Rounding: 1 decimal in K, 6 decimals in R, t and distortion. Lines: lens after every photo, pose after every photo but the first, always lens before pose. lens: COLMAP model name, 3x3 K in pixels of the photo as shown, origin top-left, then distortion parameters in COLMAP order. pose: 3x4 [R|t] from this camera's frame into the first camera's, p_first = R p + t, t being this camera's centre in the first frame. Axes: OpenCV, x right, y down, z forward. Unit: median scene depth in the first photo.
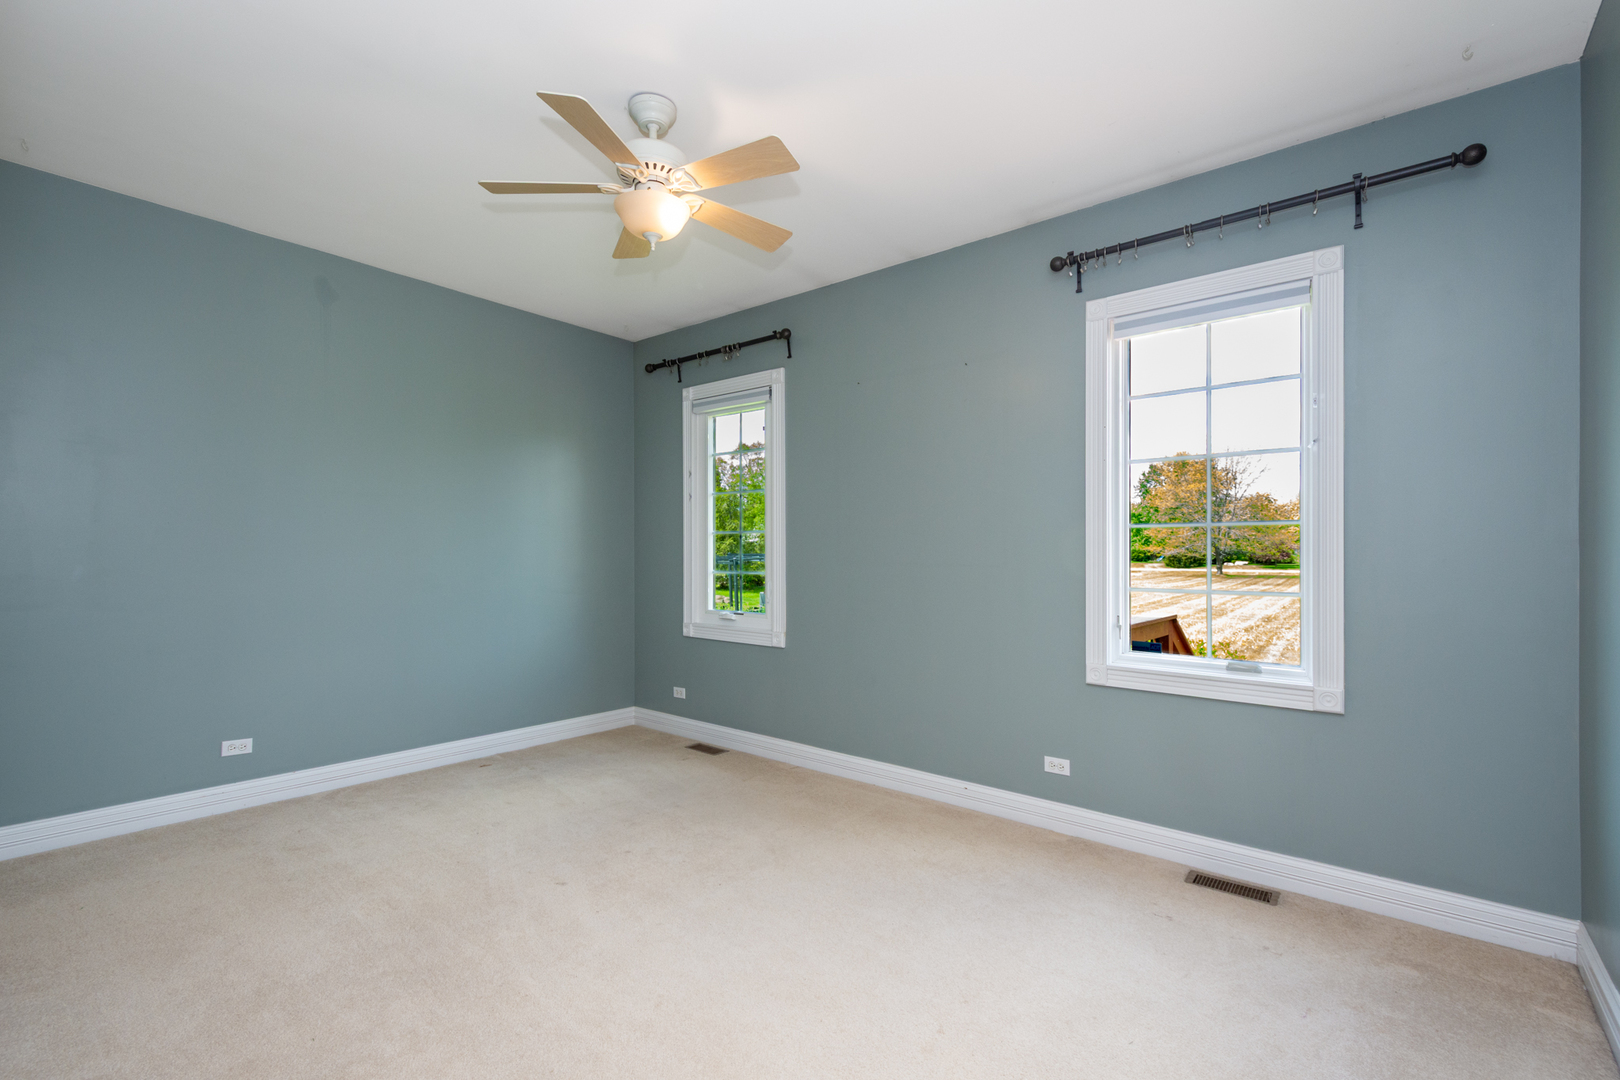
lens RADIAL K [[728.0, 0, 806.7], [0, 728.0, 549.0], [0, 0, 1]] dist [0.000443, -0.000025]
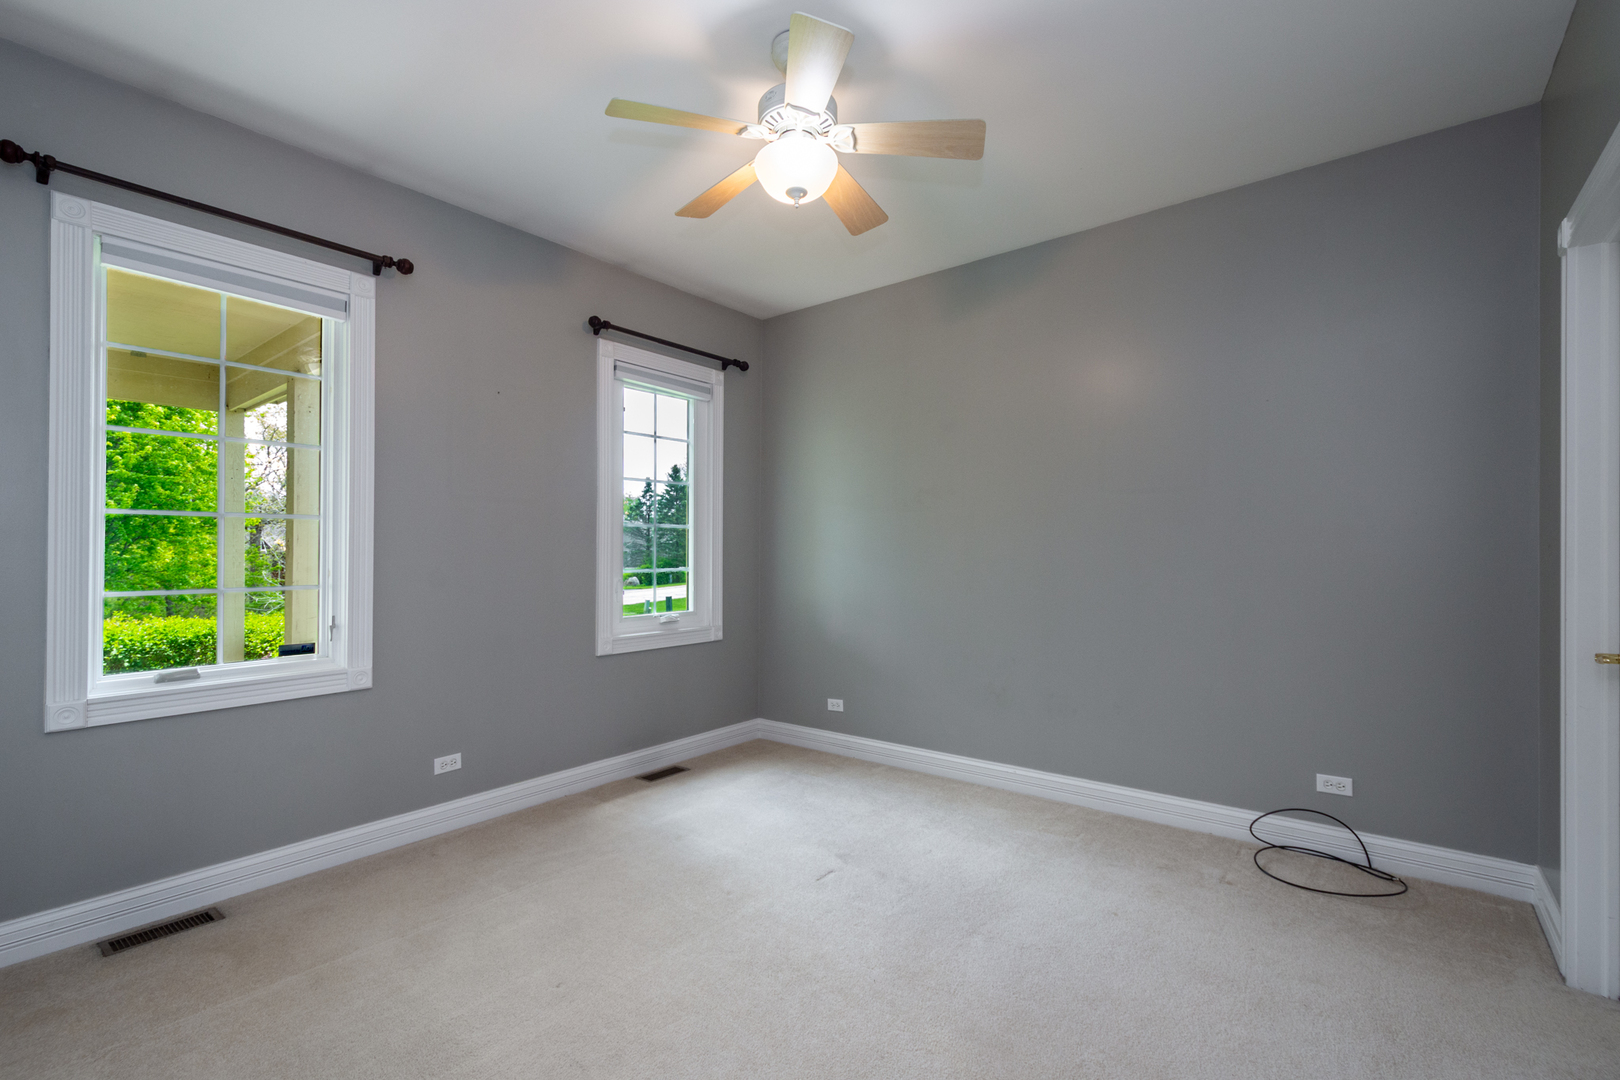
lens RADIAL K [[709.4, 0, 819.2], [0, 709.4, 538.0], [0, 0, 1]] dist [-0.000339, -0.000244]
pose [[-0.021516, 0.006305, 0.999749, -0.624364], [-0.002828, 0.999976, -0.006367, -0.004673], [-0.999765, -0.002964, -0.021497, 0.513672]]
